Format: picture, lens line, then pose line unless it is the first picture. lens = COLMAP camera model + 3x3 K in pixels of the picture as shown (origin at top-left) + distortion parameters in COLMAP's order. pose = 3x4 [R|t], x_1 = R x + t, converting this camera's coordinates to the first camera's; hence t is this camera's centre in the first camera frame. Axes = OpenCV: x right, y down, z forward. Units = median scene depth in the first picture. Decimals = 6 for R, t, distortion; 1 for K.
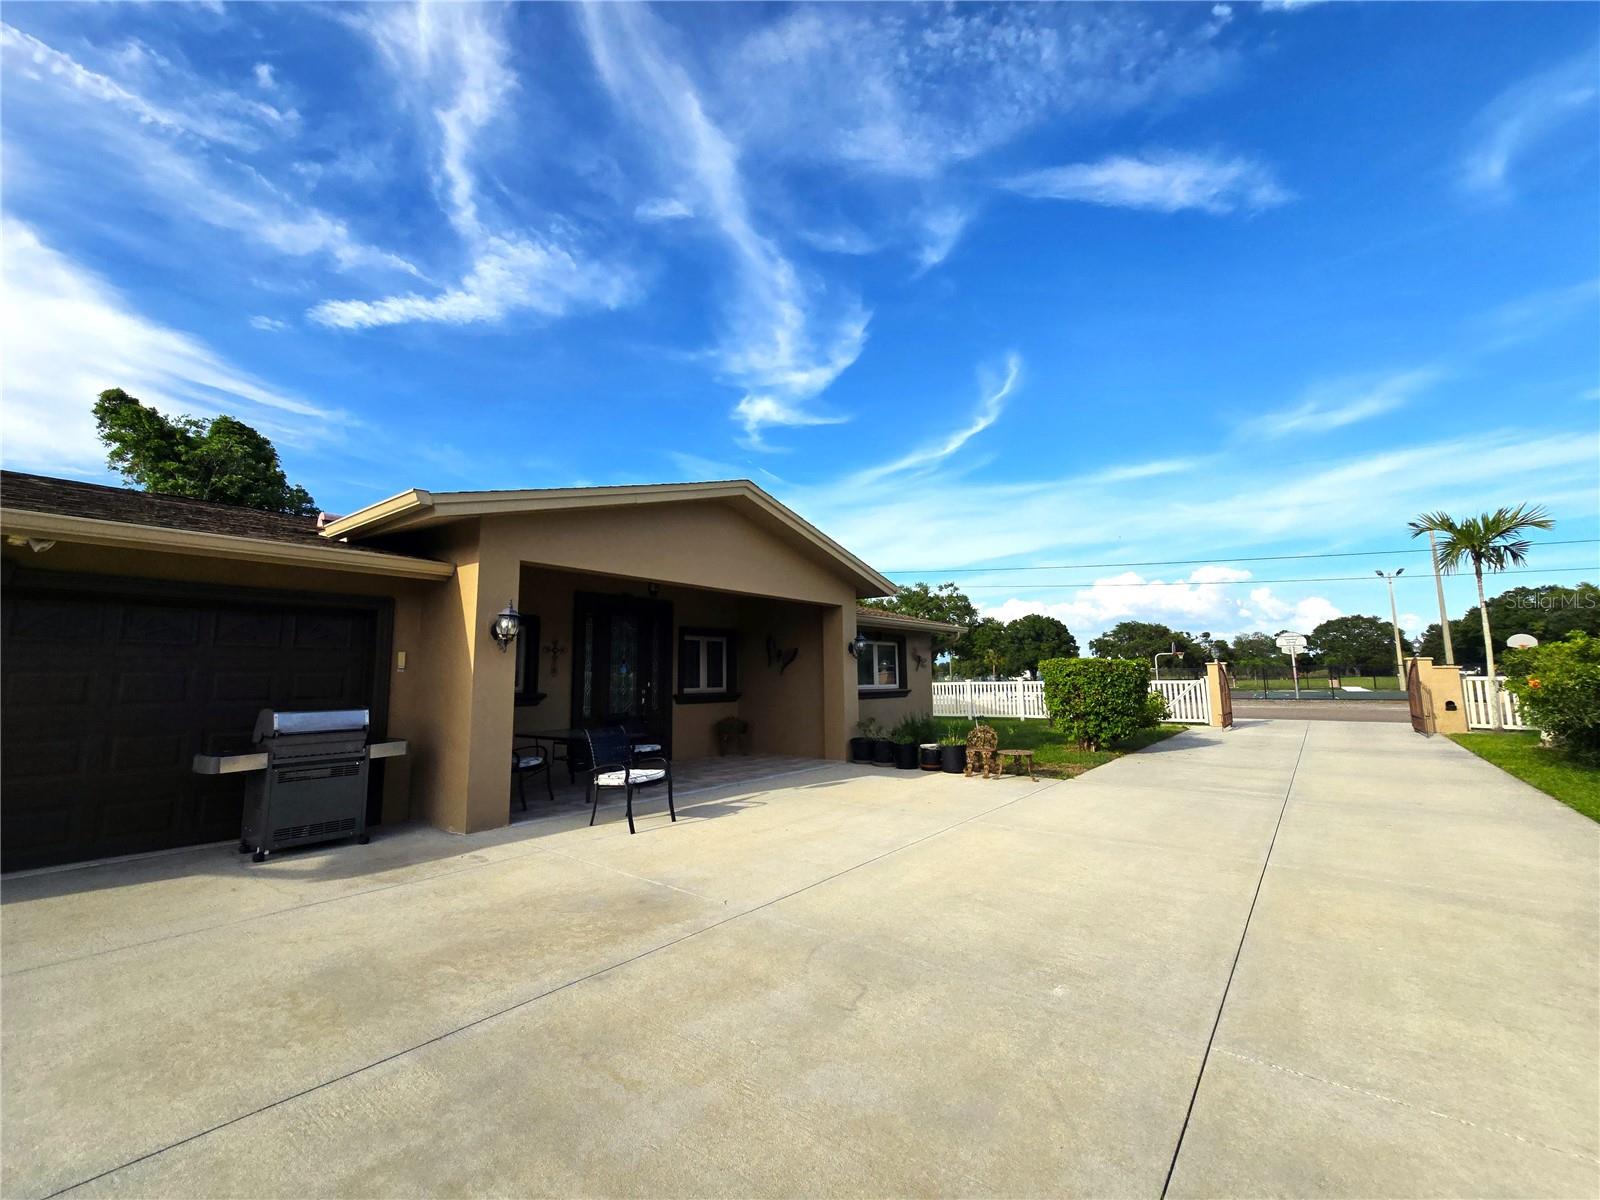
lens RADIAL K [[655.8, 0, 800.0], [0, 655.8, 600.0], [0, 0, 1]] dist [0.000084, -0.000055]
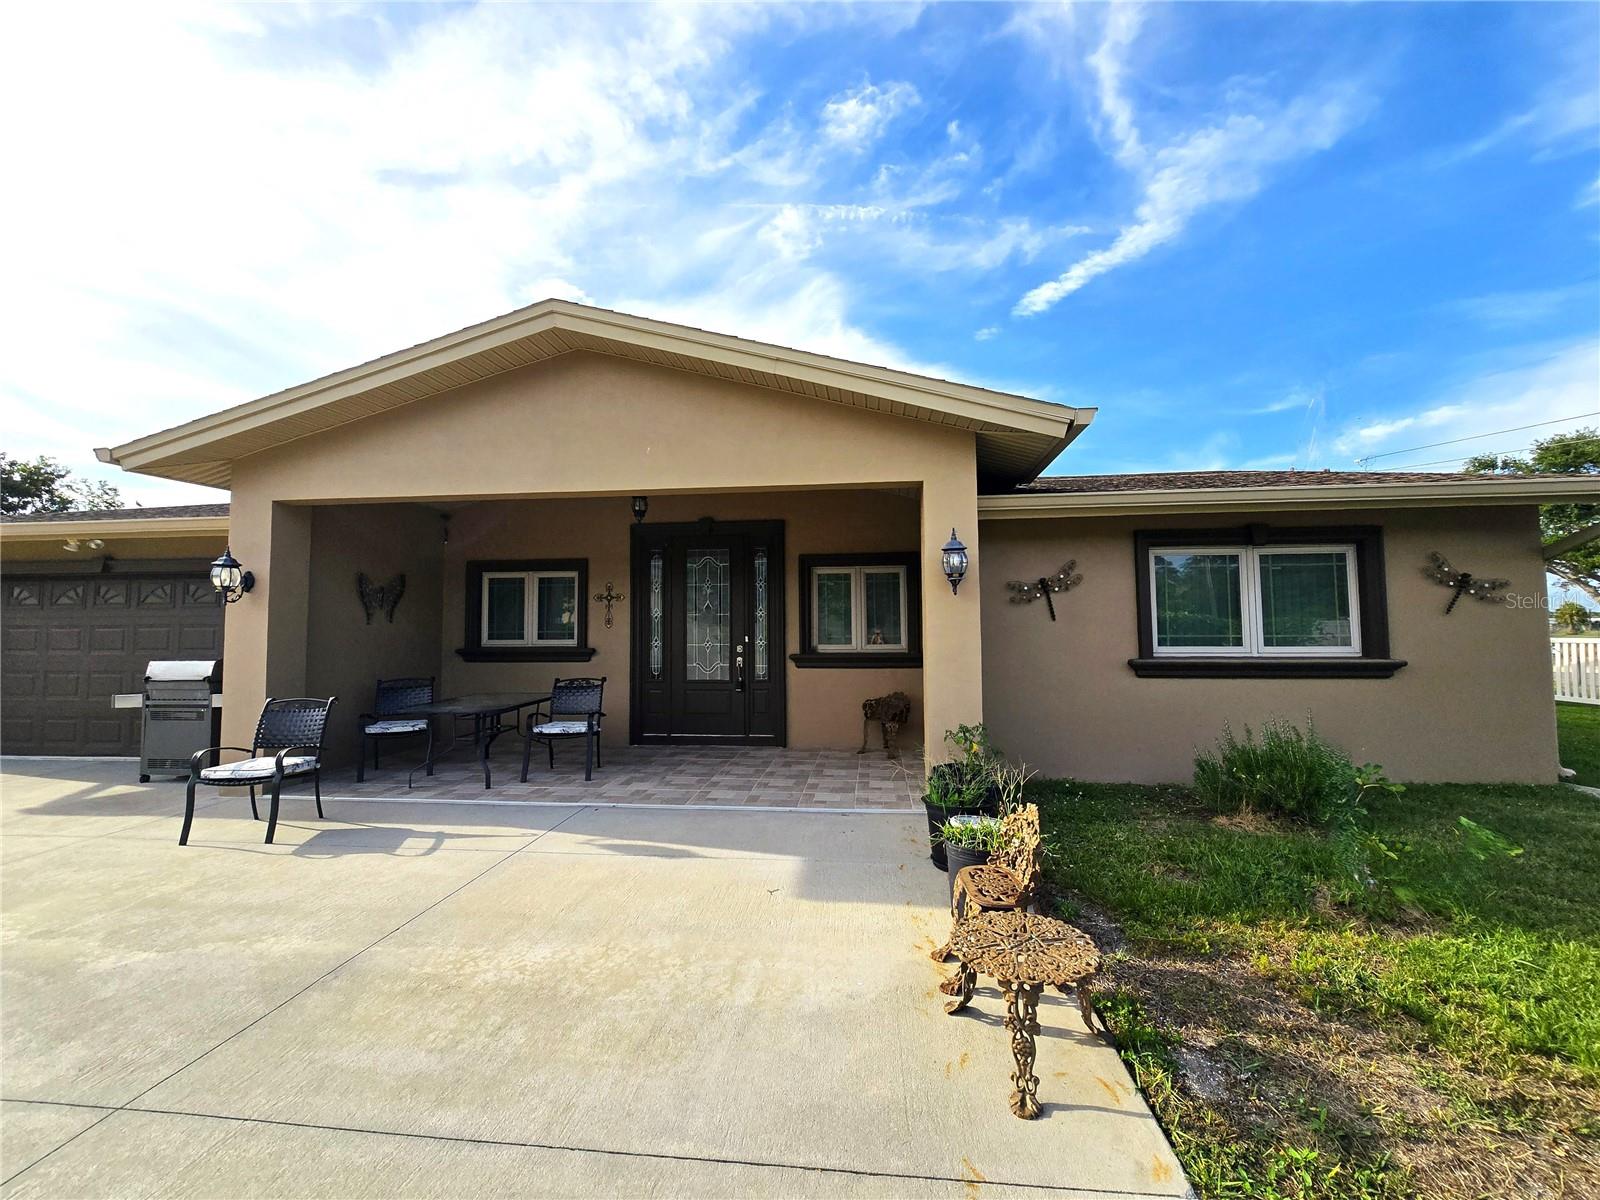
lens RADIAL K [[659.2, 0, 810.9], [0, 659.2, 585.9], [0, 0, 1]] dist [-0.000079, 0.000441]
pose [[0.533758, -0.050235, -0.844144, 0.315328], [0.101730, 0.994799, 0.005124, 0.055422], [0.839496, -0.088610, 0.536092, 0.503549]]
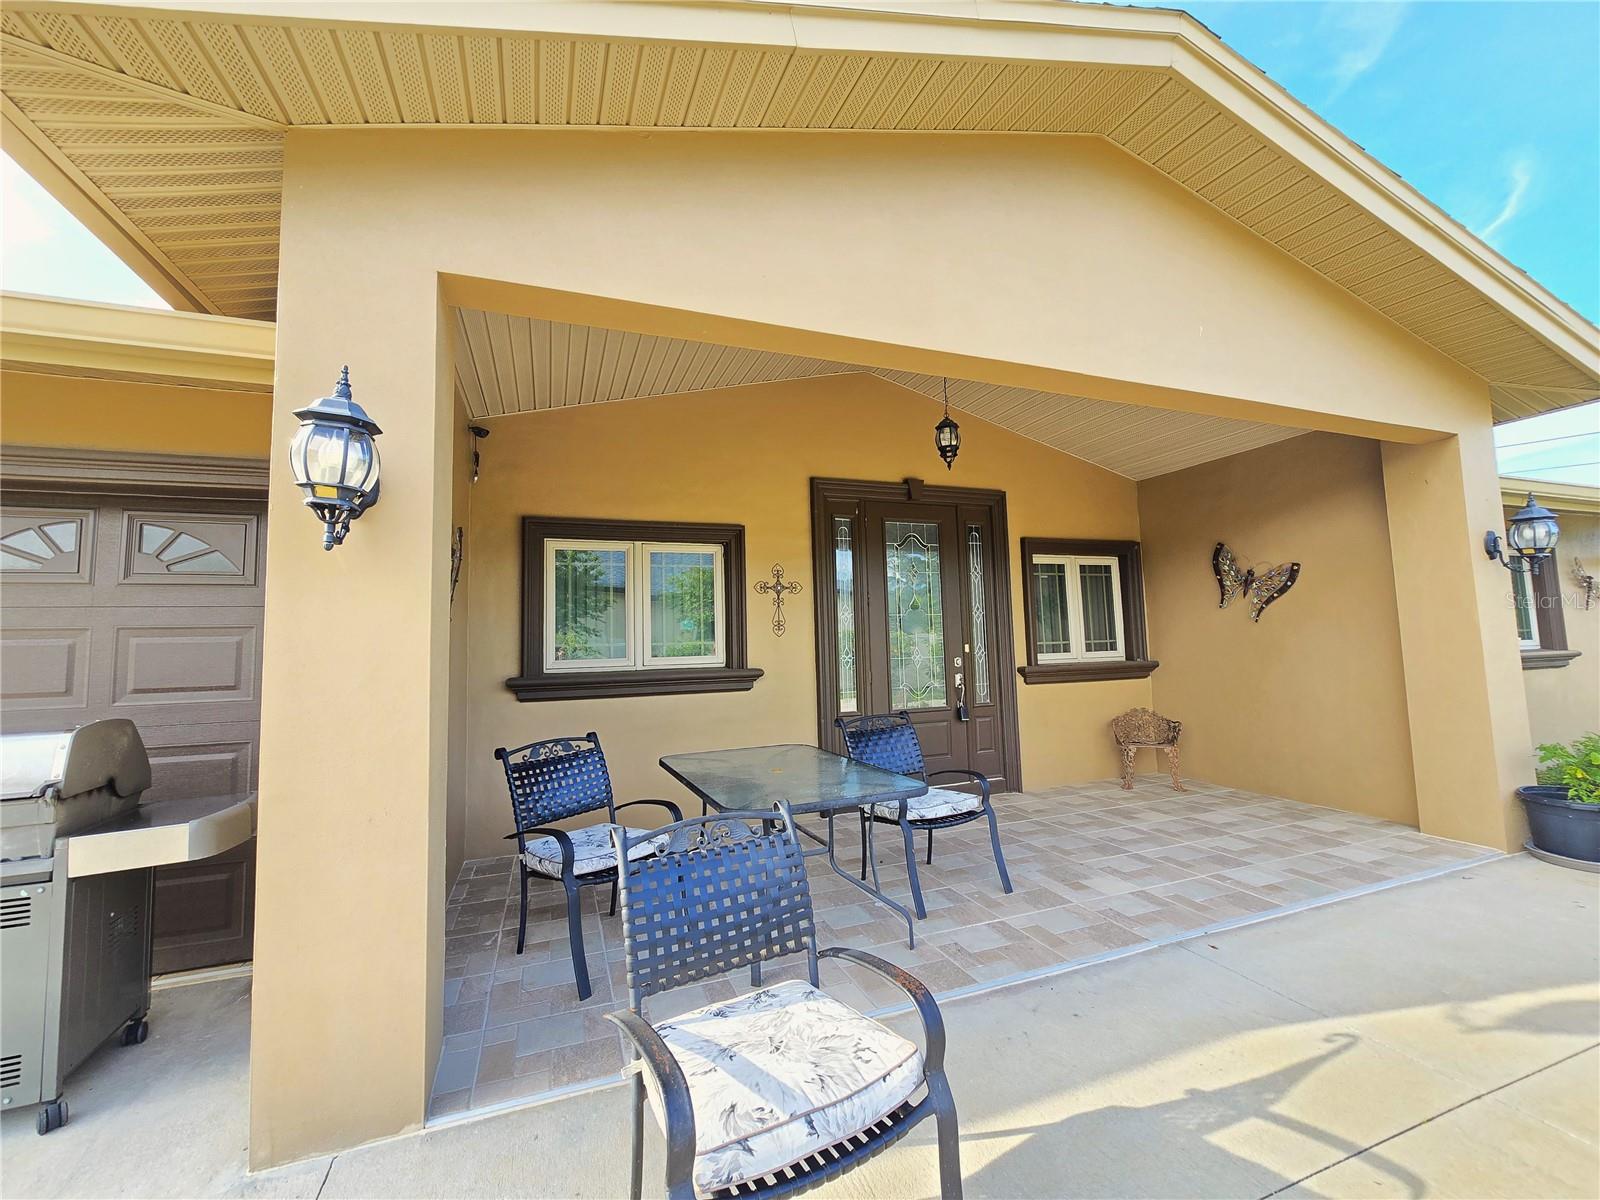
lens RADIAL K [[655.1, 0, 802.9], [0, 655.1, 584.1], [0, 0, 1]] dist [-0.008011, -0.000045]
pose [[0.859830, -0.058859, -0.507176, -0.055534], [0.077286, 0.996891, 0.015333, 0.044308], [0.504697, -0.052381, 0.861706, 0.360908]]
